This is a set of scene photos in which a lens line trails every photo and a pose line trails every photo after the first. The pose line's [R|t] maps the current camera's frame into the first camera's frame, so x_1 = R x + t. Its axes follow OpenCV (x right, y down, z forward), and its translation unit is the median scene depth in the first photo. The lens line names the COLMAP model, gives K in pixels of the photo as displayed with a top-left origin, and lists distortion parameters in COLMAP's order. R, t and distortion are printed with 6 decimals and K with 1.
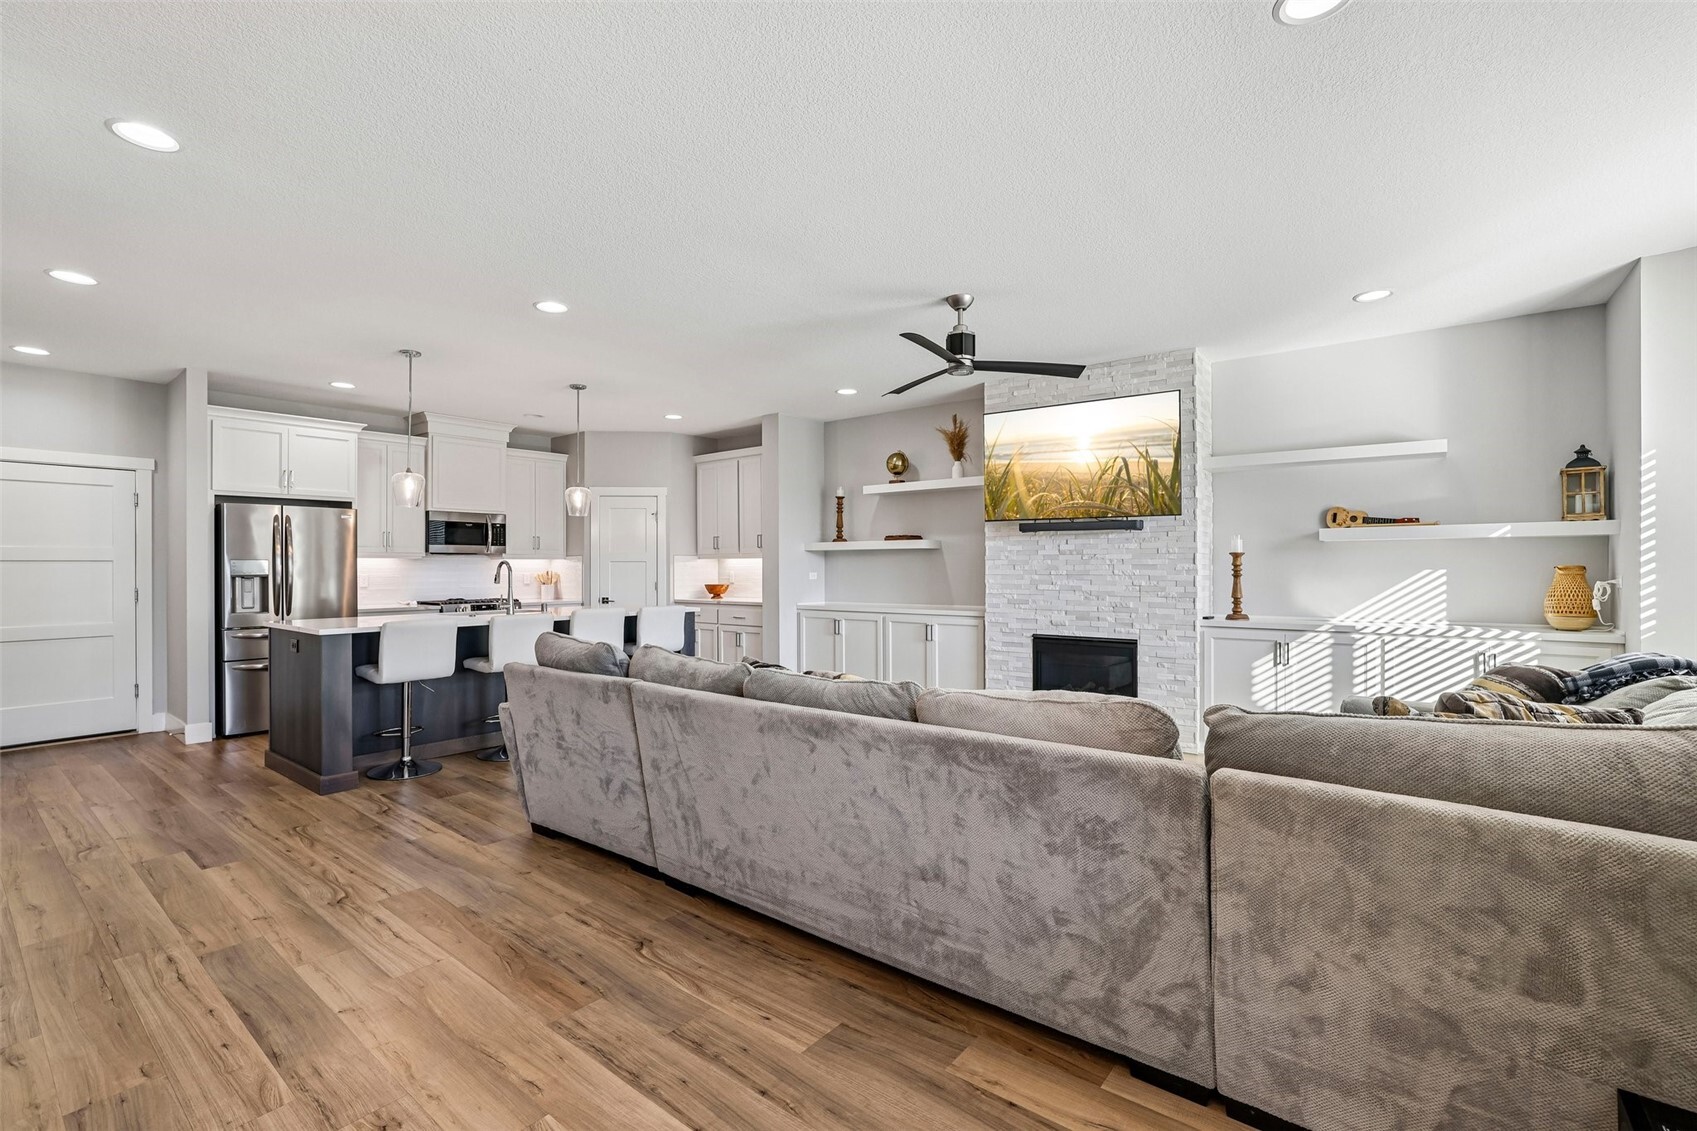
lens RADIAL K [[758.1, 0, 857.3], [0, 758.1, 566.7], [0, 0, 1]] dist [-0.018121, 0.001727]
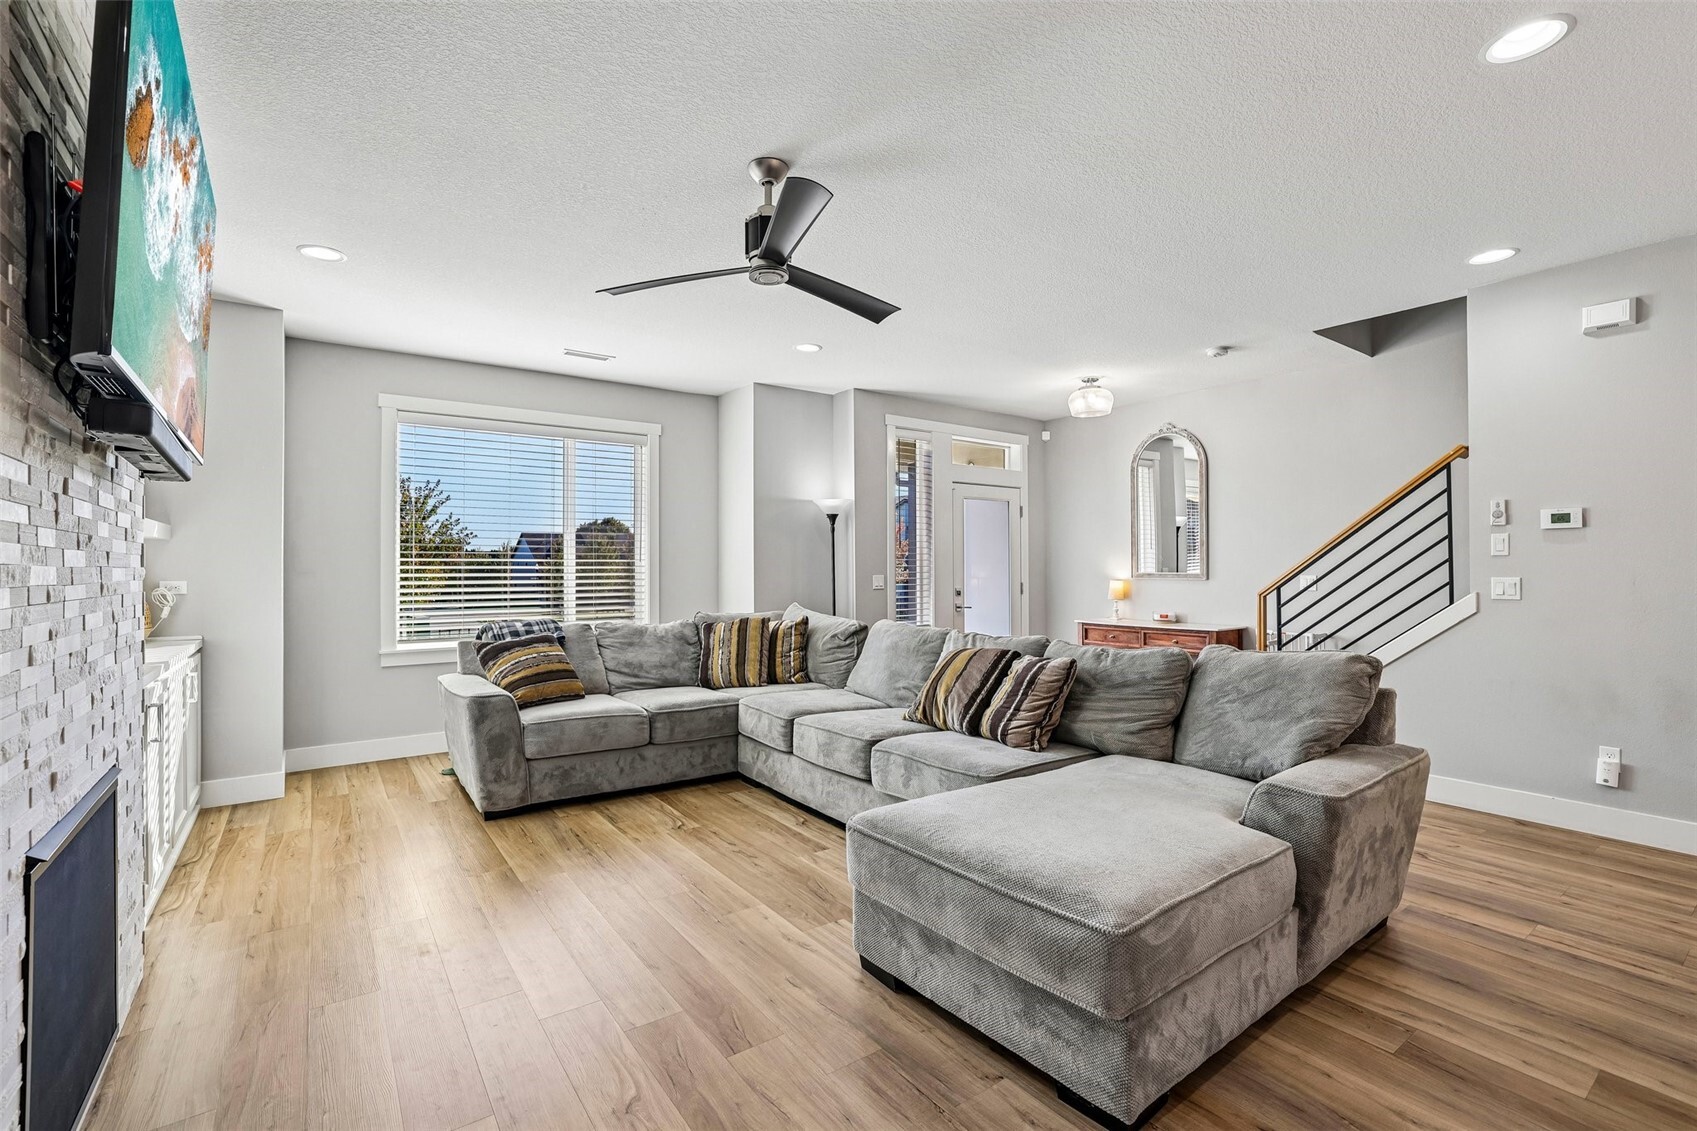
lens RADIAL K [[758.1, 0, 846.6], [0, 758.1, 567.8], [0, 0, 1]] dist [-0.018121, 0.001727]
pose [[-0.961274, 0.008837, 0.275453, -0.084725], [0.009260, 0.999957, 0.000235, -0.002696], [-0.275439, 0.002777, -0.961315, 1.247601]]
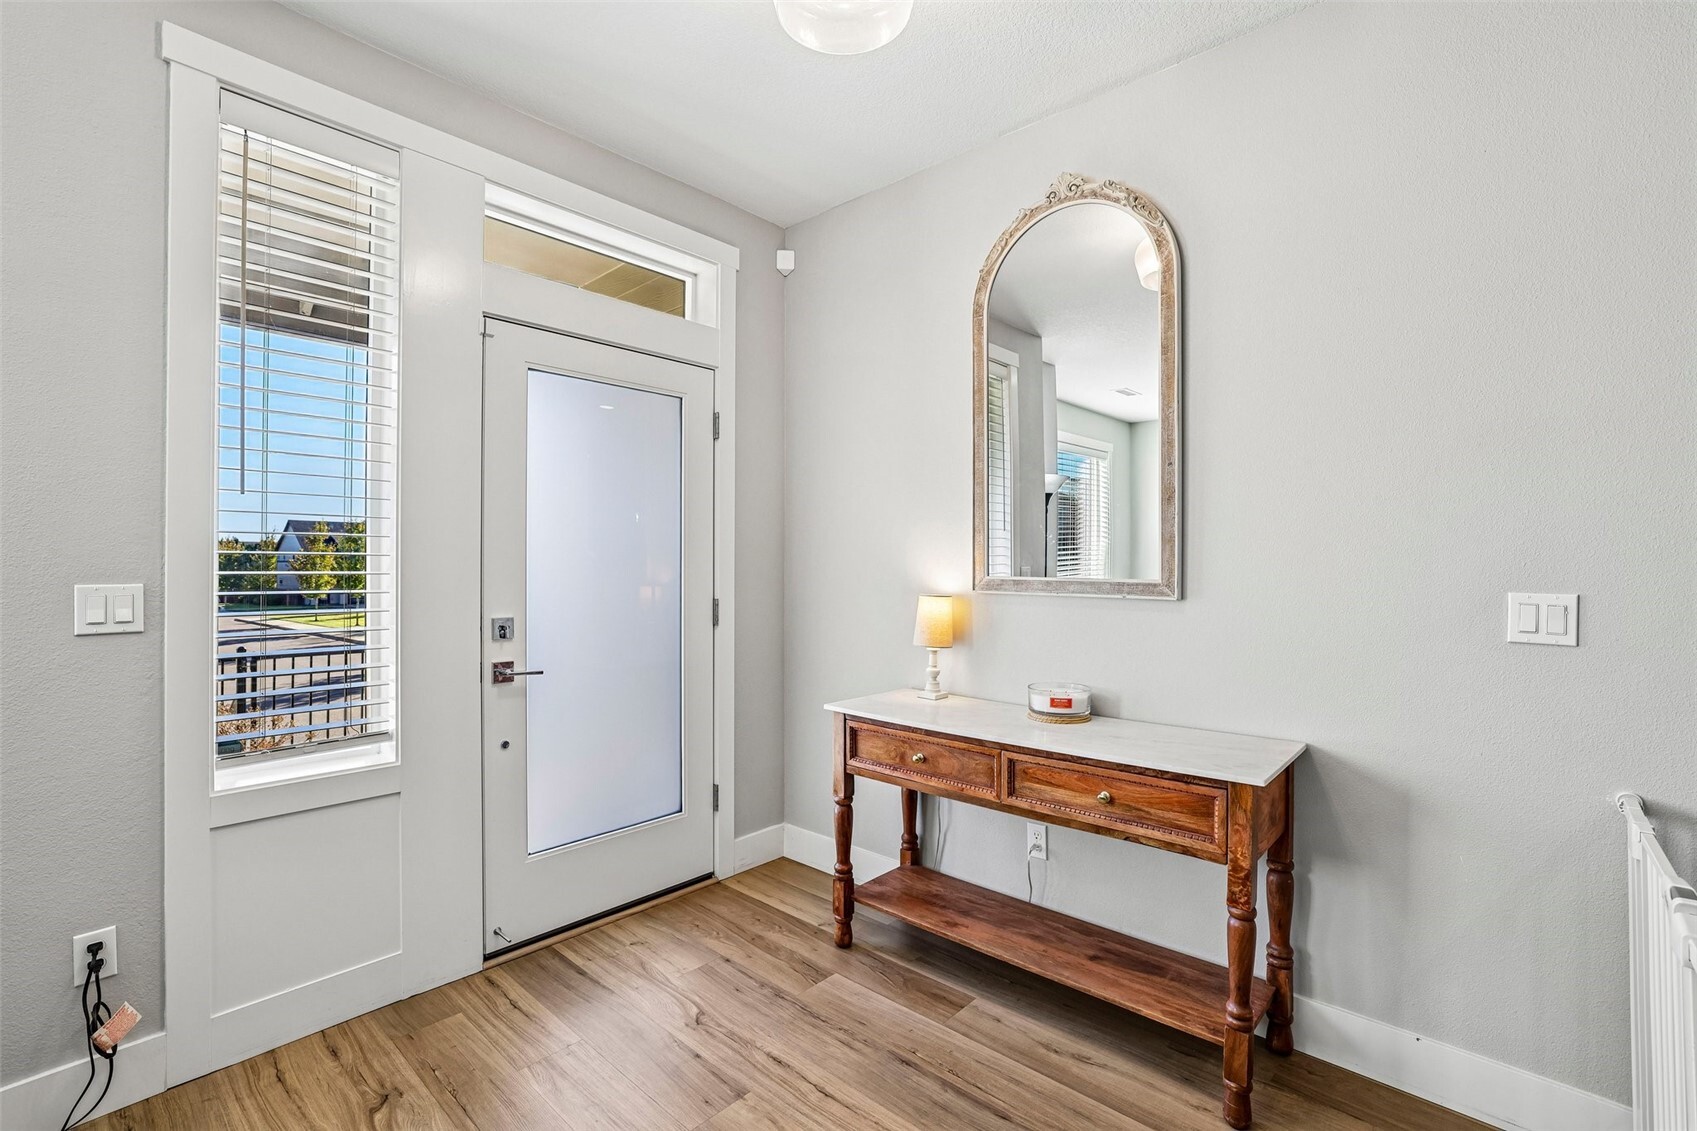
lens RADIAL K [[758.1, 0, 843.3], [0, 758.1, 567.2], [0, 0, 1]] dist [-0.018121, 0.001727]
pose [[-0.997518, -0.001585, 0.070393, -0.145301], [-0.001791, 0.999994, -0.002866, 0.005229], [-0.070388, -0.002985, -0.997515, 0.401522]]
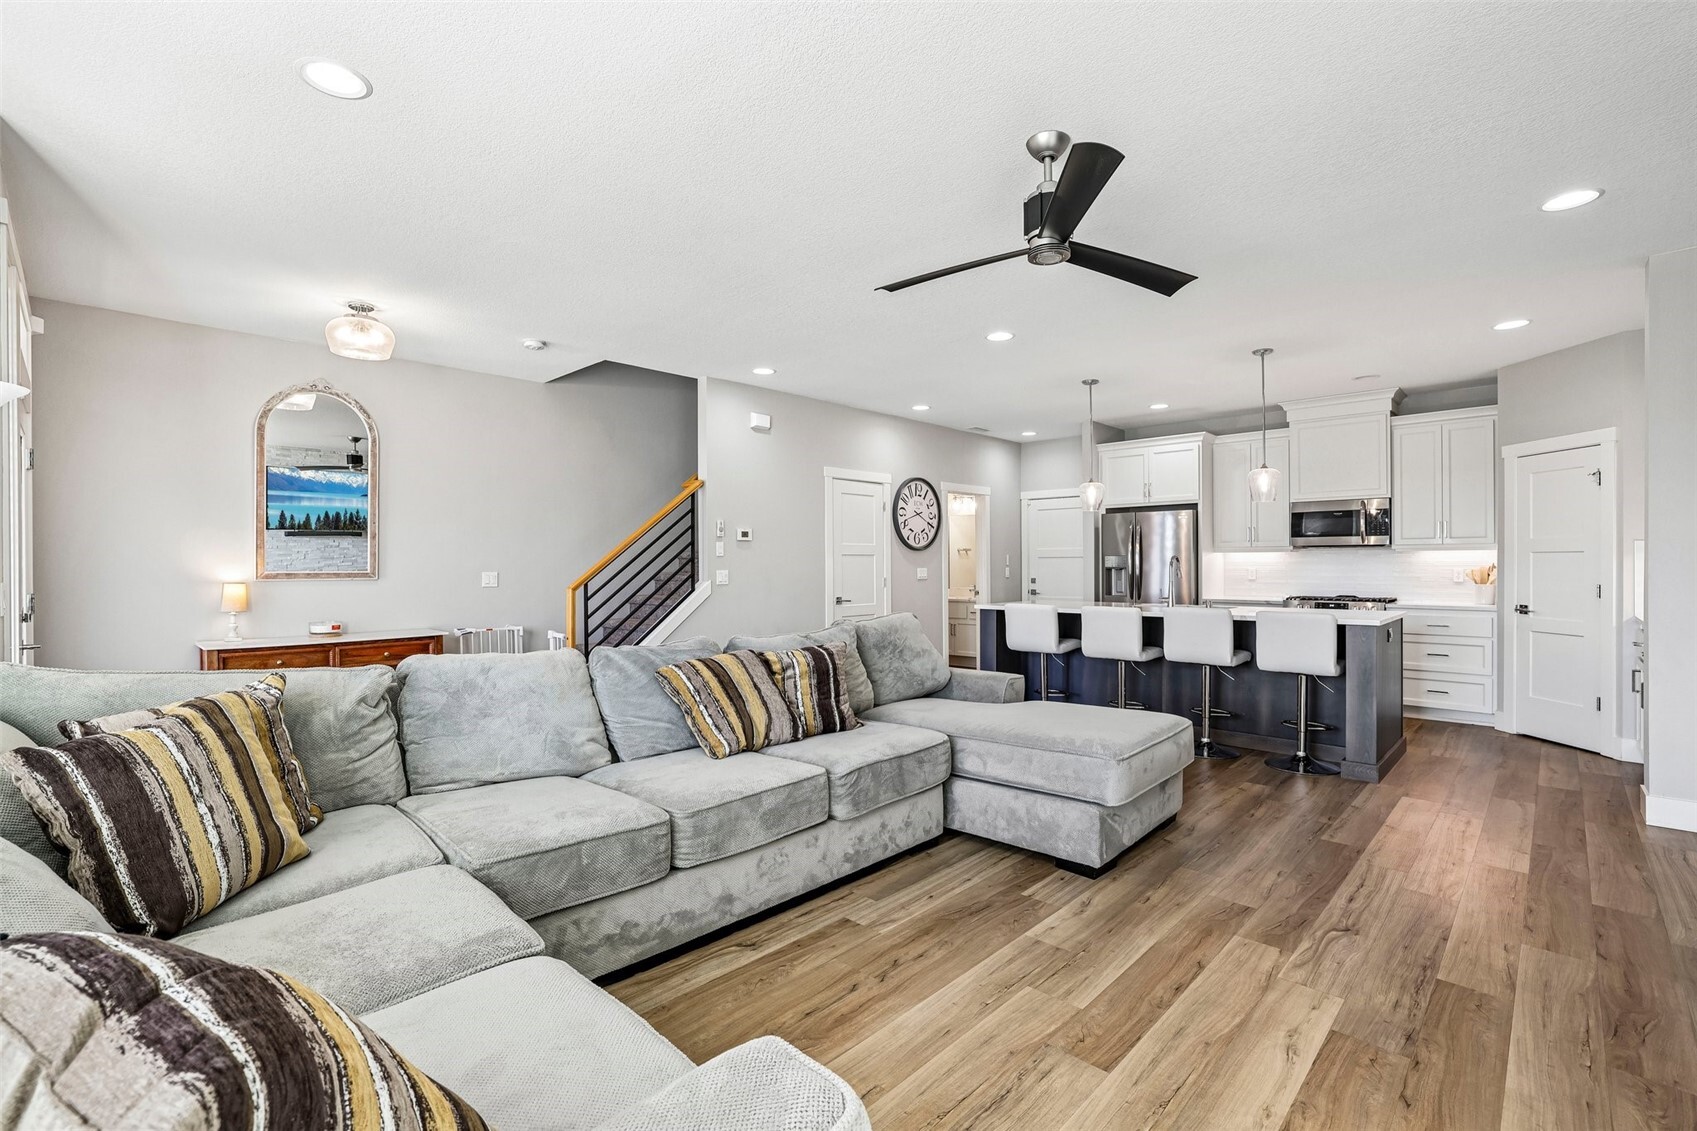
lens RADIAL K [[758.1, 0, 843.3], [0, 758.1, 566.4], [0, 0, 1]] dist [-0.018121, 0.001727]
pose [[-0.102936, 0.009651, -0.994641, 0.604159], [0.002934, 0.999952, 0.009398, -0.003302], [0.994684, -0.001950, -0.102959, 0.688952]]
